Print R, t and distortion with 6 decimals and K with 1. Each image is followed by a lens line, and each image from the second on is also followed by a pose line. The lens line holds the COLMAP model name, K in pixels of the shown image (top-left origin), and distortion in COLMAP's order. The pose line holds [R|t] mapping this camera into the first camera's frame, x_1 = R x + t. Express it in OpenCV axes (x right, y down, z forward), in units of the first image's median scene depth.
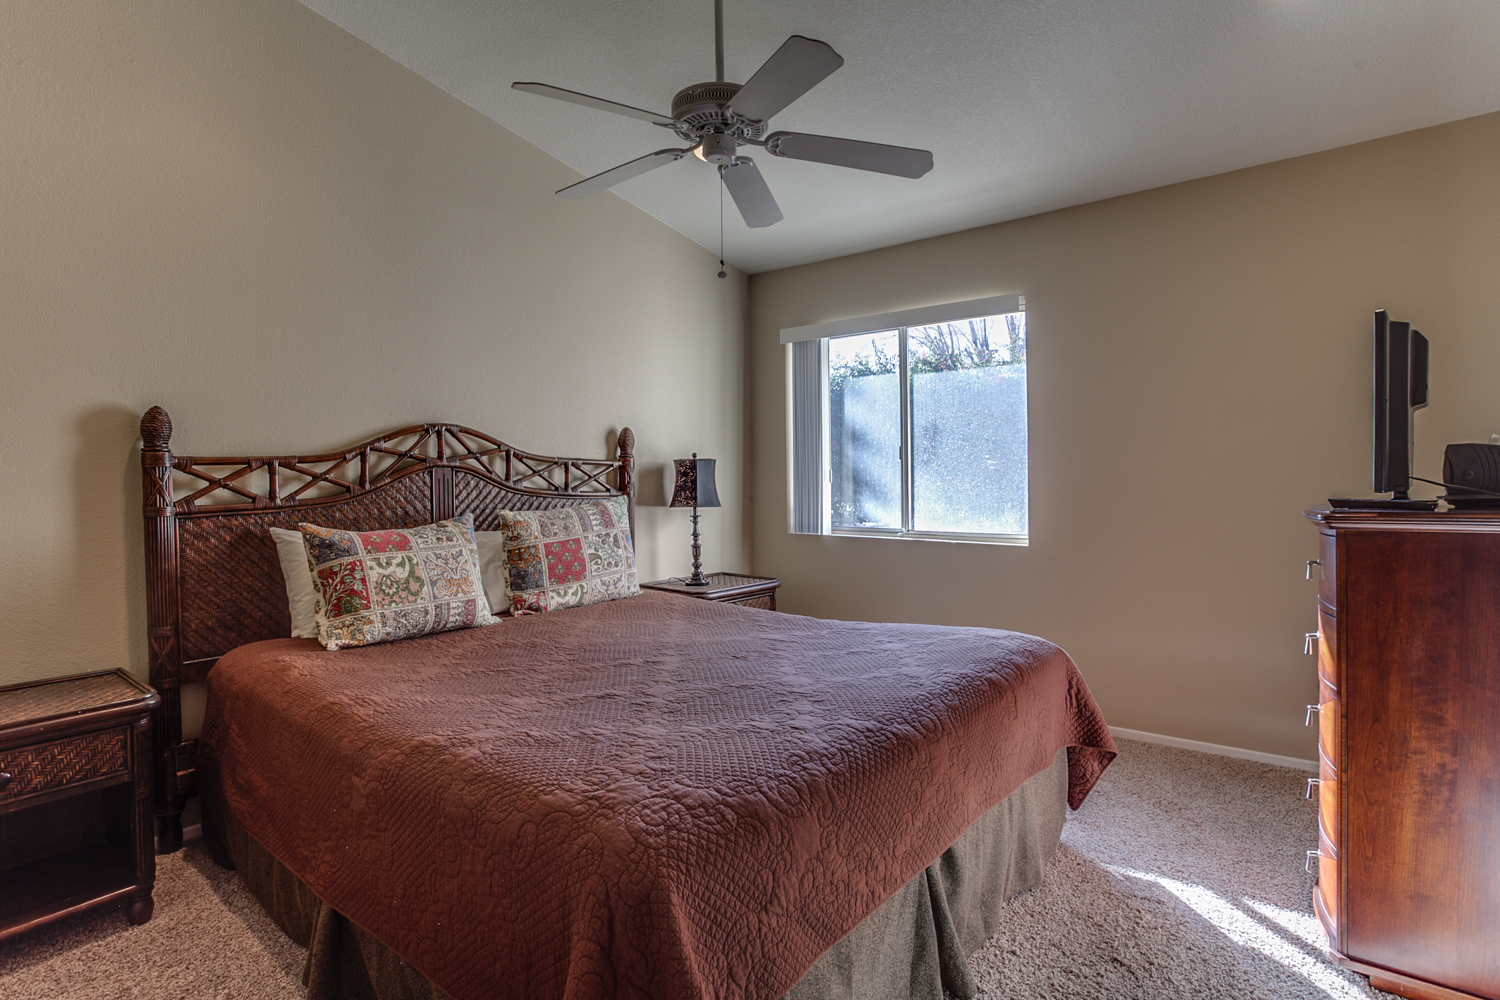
lens RADIAL K [[736.5, 0, 799.6], [0, 736.5, 502.9], [0, 0, 1]] dist [-0.076741, 0.028398]
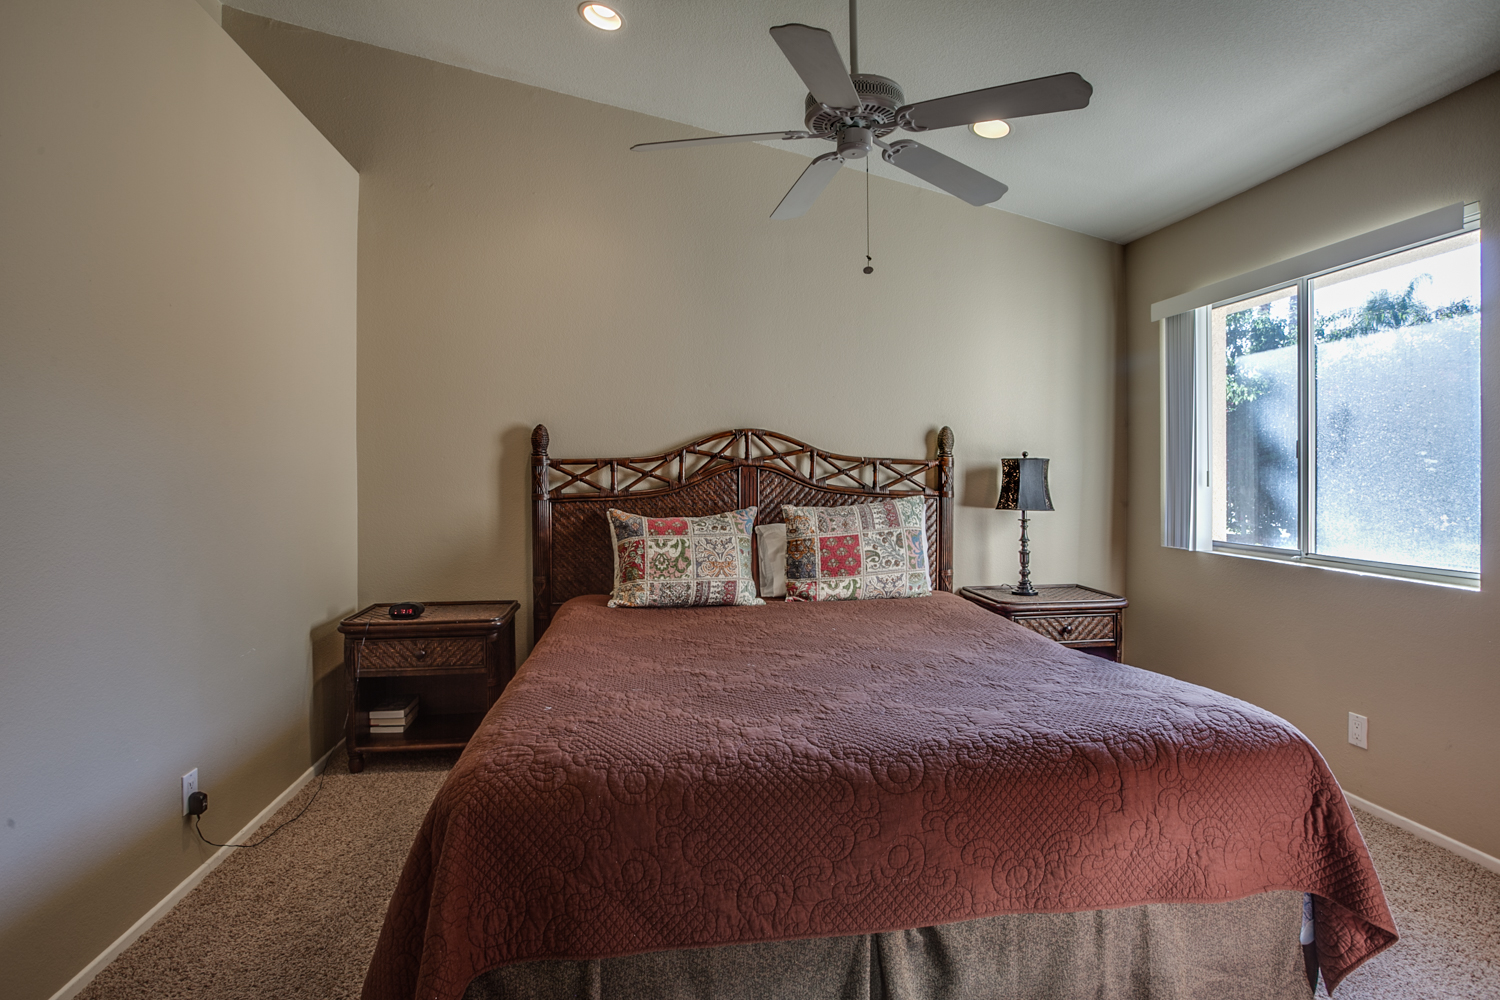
lens RADIAL K [[737.1, 0, 741.8], [0, 737.1, 498.4], [0, 0, 1]] dist [-0.069086, 0.027148]
pose [[0.738855, 0.031037, -0.673149, 0.304951], [-0.032744, 0.999412, 0.010140, -0.009908], [0.673068, 0.014549, 0.739437, 0.122068]]
